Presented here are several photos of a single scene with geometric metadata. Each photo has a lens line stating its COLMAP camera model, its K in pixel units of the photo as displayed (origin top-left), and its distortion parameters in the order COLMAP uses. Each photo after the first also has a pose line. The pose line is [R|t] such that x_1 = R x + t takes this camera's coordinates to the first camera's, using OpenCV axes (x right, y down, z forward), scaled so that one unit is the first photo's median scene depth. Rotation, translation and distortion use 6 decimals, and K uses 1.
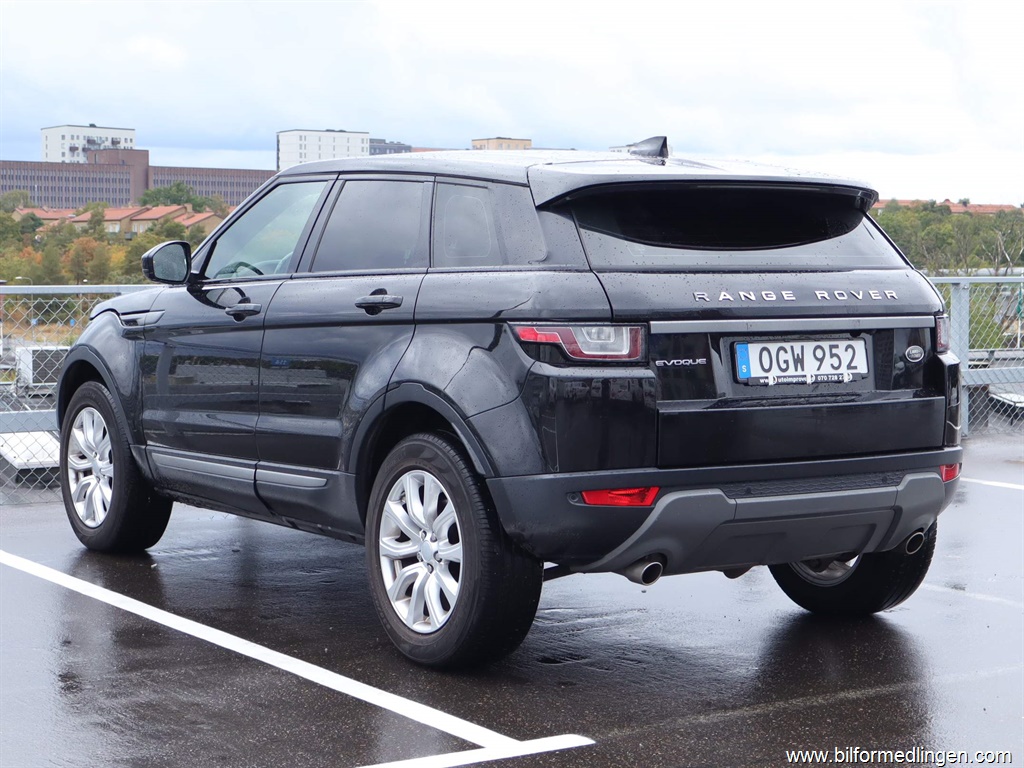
lens RADIAL K [[1746.3, 0, 512.0], [0, 1746.3, 384.0], [0, 0, 1]] dist [0.224880, 0.031759]
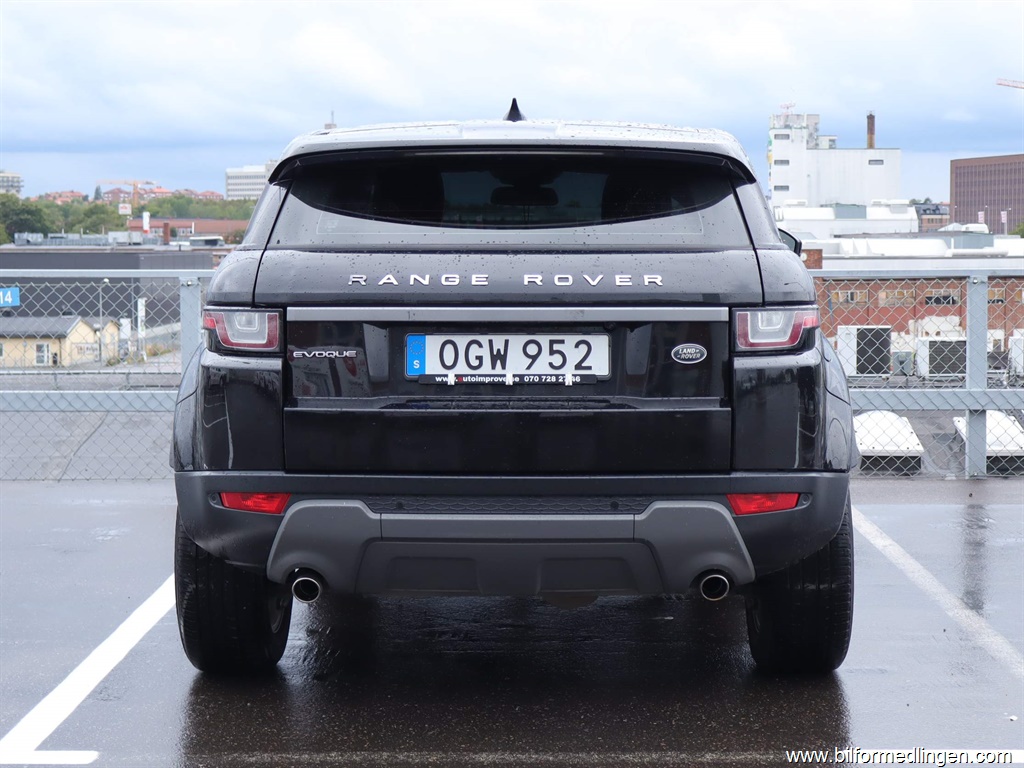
lens RADIAL K [[1746.3, 0, 512.0], [0, 1746.3, 384.0], [0, 0, 1]] dist [0.224880, 0.031759]
pose [[0.838363, 0.040092, -0.543636, 0.623267], [-0.033654, 0.999196, 0.021789, -0.018801], [0.544072, 0.000028, 0.839038, 0.296135]]
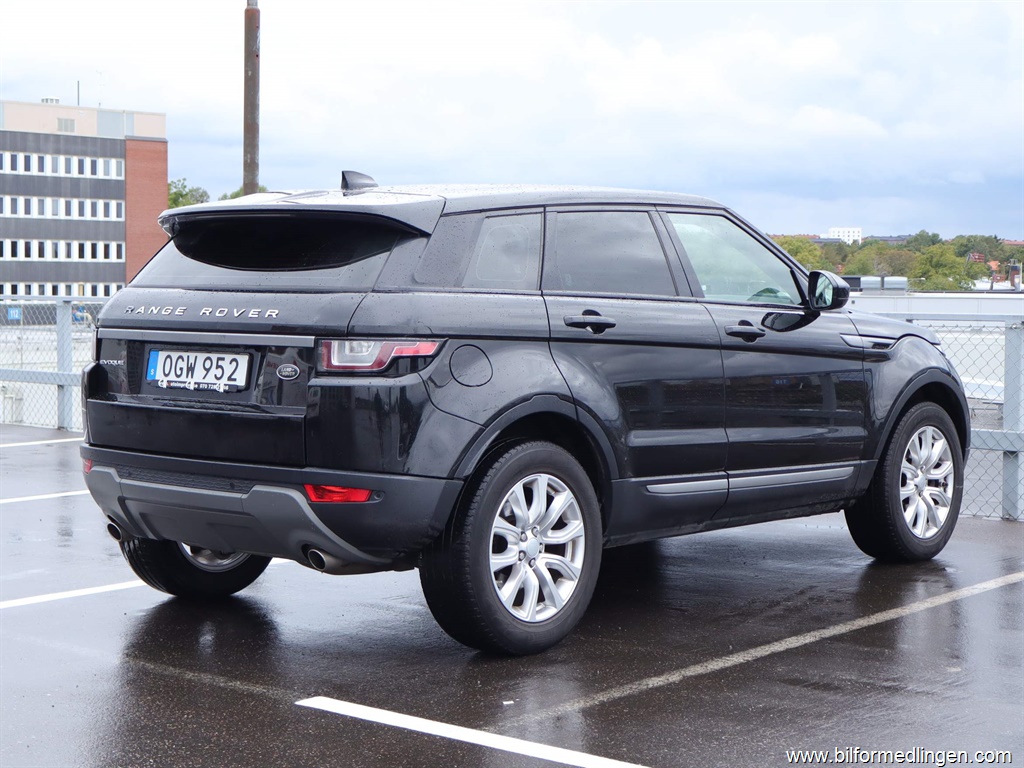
lens RADIAL K [[1746.3, 0, 512.0], [0, 1746.3, 384.0], [0, 0, 1]] dist [0.224880, 0.031759]
pose [[0.272613, 0.051744, -0.960731, 1.302256], [-0.070400, 0.996949, 0.033718, -0.056097], [0.959545, 0.058444, 0.275424, 0.882643]]
